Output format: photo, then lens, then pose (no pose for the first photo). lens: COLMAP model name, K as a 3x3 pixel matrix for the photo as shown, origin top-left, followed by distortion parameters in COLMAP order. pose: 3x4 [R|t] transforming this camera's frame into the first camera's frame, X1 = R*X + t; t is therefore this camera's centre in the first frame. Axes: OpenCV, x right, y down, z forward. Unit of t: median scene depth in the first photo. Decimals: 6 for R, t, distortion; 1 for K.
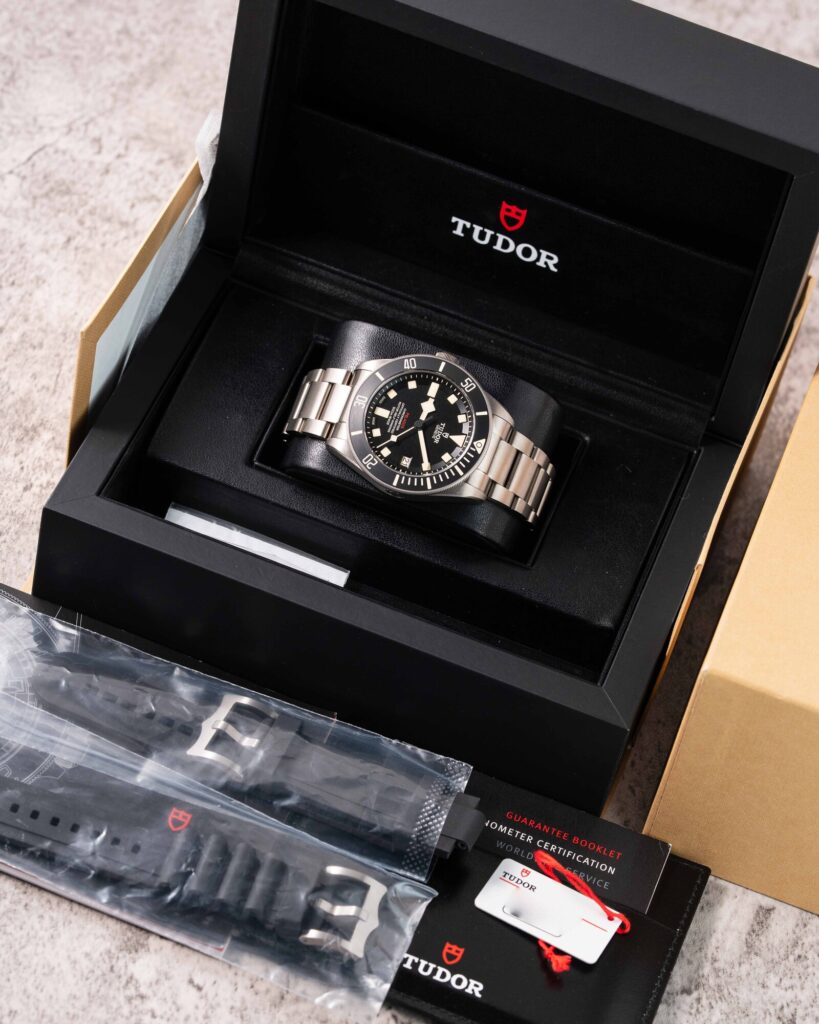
lens RADIAL K [[4485.8, 0, 413.0], [0, 4485.8, 512.0], [0, 0, 1]] dist [0.056227, 0.000000]
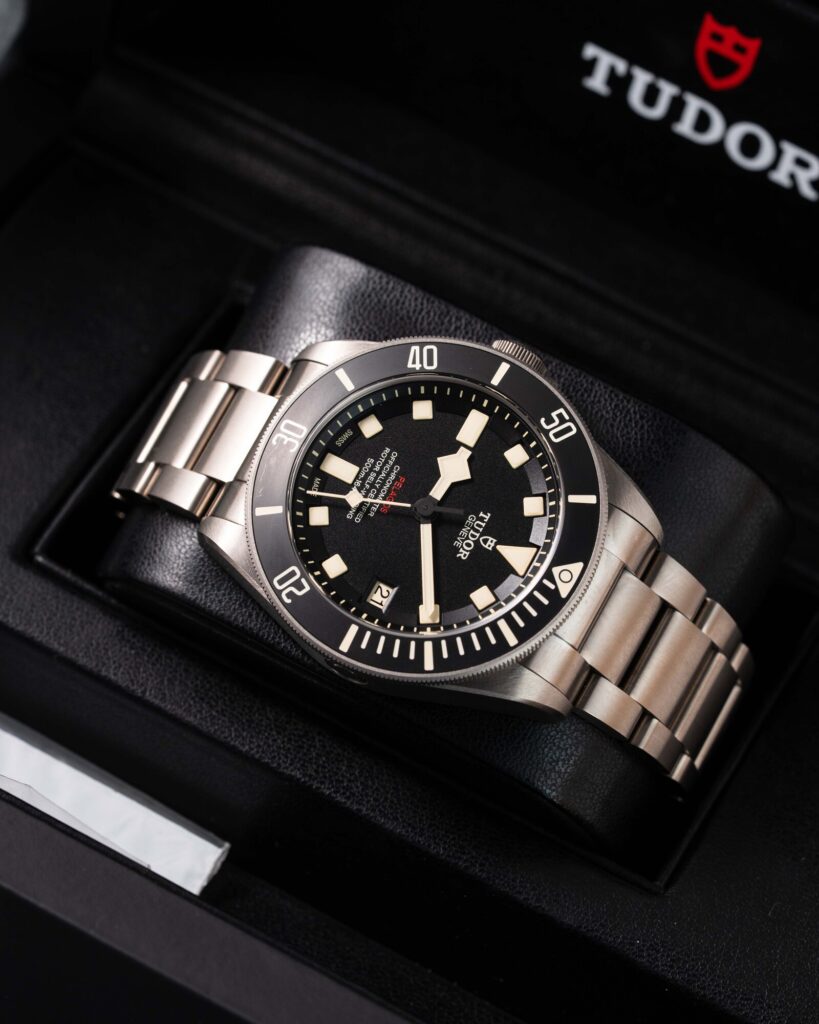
lens RADIAL K [[4485.8, 0, 399.4], [0, 4485.8, 512.9], [0, 0, 1]] dist [0.056227, 0.000000]
pose [[0.990640, 0.117776, -0.069007, 0.026600], [-0.120268, 0.992188, -0.033131, -0.005378], [0.064566, 0.041120, 0.997066, 0.590927]]
